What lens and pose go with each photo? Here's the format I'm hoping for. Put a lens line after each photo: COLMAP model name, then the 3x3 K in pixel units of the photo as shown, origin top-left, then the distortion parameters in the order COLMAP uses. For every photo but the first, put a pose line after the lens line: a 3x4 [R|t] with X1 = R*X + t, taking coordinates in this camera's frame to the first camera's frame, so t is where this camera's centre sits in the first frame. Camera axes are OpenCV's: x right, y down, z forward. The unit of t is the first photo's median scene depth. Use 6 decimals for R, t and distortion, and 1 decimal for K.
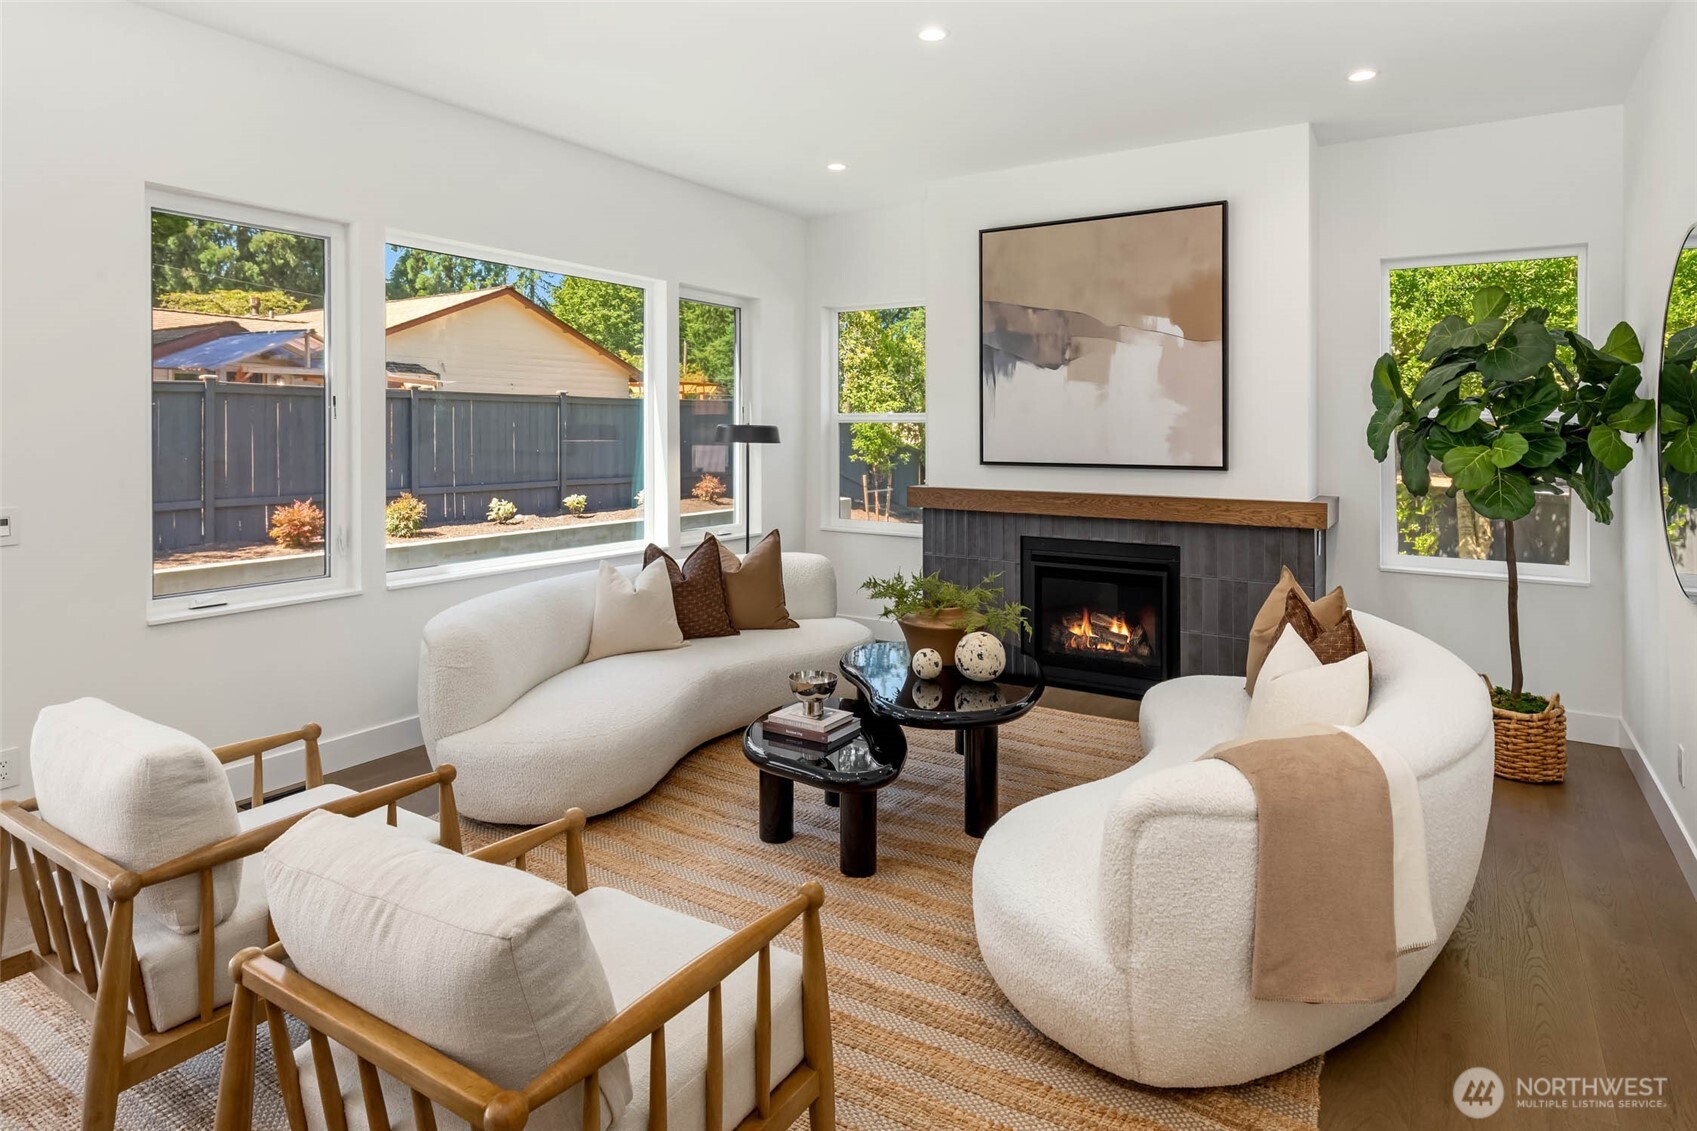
lens RADIAL K [[918.9, 0, 848.0], [0, 918.9, 450.0], [0, 0, 1]] dist [0.001412, 0.000146]
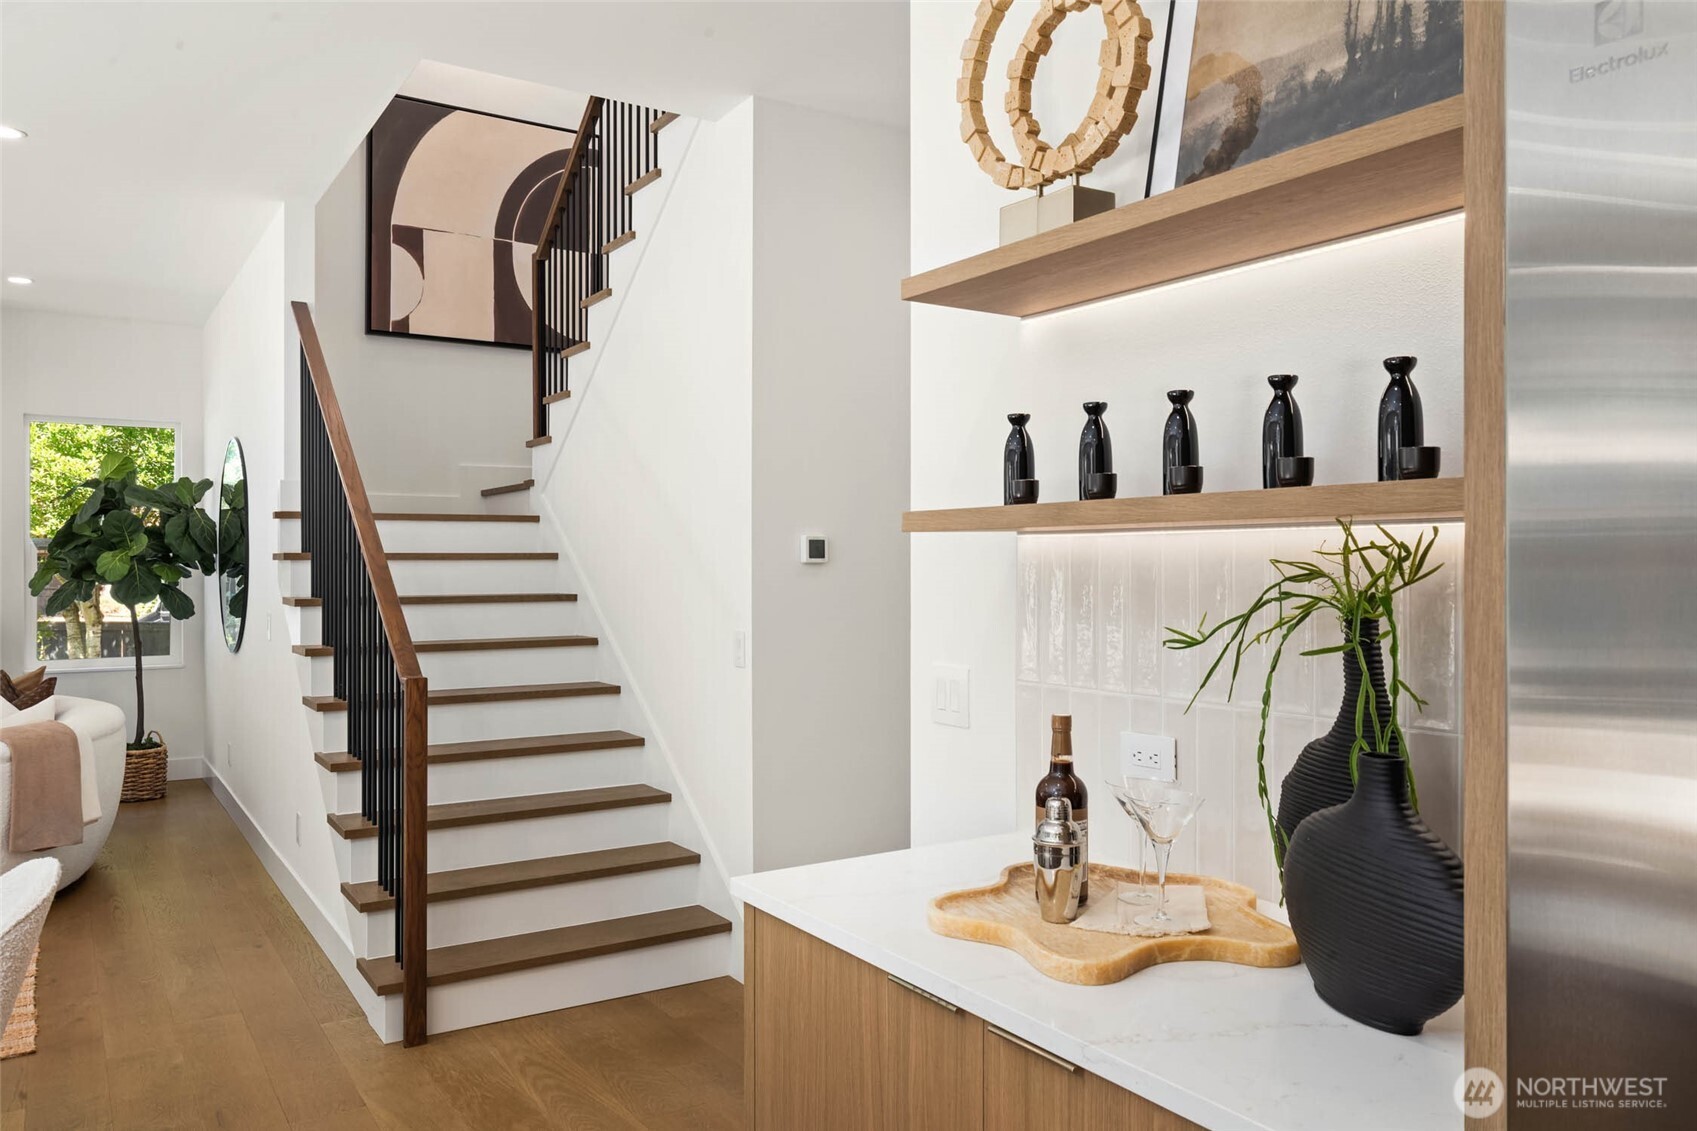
lens RADIAL K [[1337.8, 0, 848.5], [0, 1337.8, 565.5], [0, 0, 1]] dist [-0.001104, 0.093440]
pose [[0.436725, -0.005639, 0.899578, -1.258634], [0.021326, 0.999764, -0.004087, 0.050193], [-0.899342, 0.020969, 0.436742, -1.702699]]
